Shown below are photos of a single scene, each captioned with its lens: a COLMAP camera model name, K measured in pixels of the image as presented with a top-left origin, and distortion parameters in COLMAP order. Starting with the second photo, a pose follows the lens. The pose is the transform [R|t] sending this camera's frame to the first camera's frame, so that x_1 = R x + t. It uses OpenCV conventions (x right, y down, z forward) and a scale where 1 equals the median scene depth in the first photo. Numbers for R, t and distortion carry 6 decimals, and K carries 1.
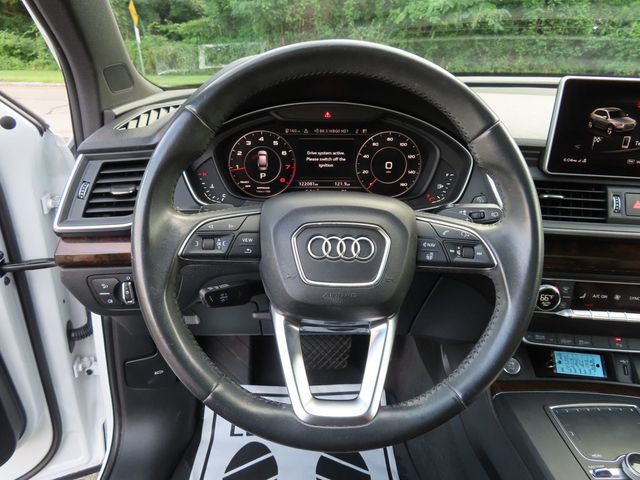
lens RADIAL K [[457.8, 0, 326.4], [0, 457.8, 236.3], [0, 0, 1]] dist [-0.001824, 0.002481]
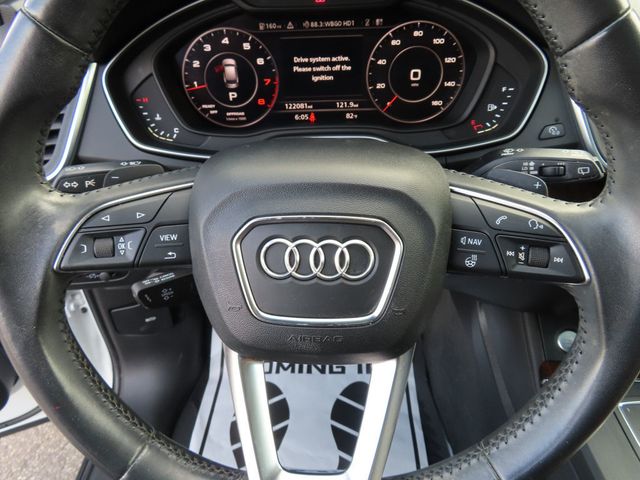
lens RADIAL K [[457.8, 0, 324.4], [0, 457.8, 237.0], [0, 0, 1]] dist [-0.001824, 0.002481]
pose [[0.996859, -0.001813, -0.079170, 0.056506], [0.021114, 0.969635, 0.243645, -0.092320], [0.076324, -0.244551, 0.966628, 0.284240]]
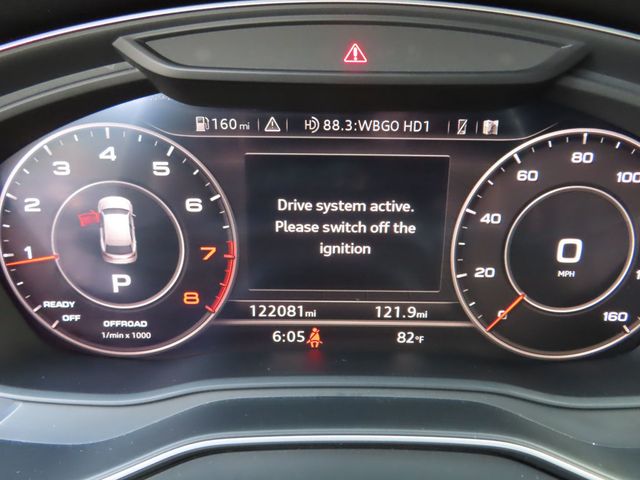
lens RADIAL K [[457.8, 0, 319.6], [0, 457.8, 240.5], [0, 0, 1]] dist [-0.001824, 0.002481]
pose [[0.998875, 0.013492, -0.045456, -0.003785], [-0.015807, 0.998576, -0.050945, -0.148002], [0.044703, 0.051606, 0.997666, 0.731099]]
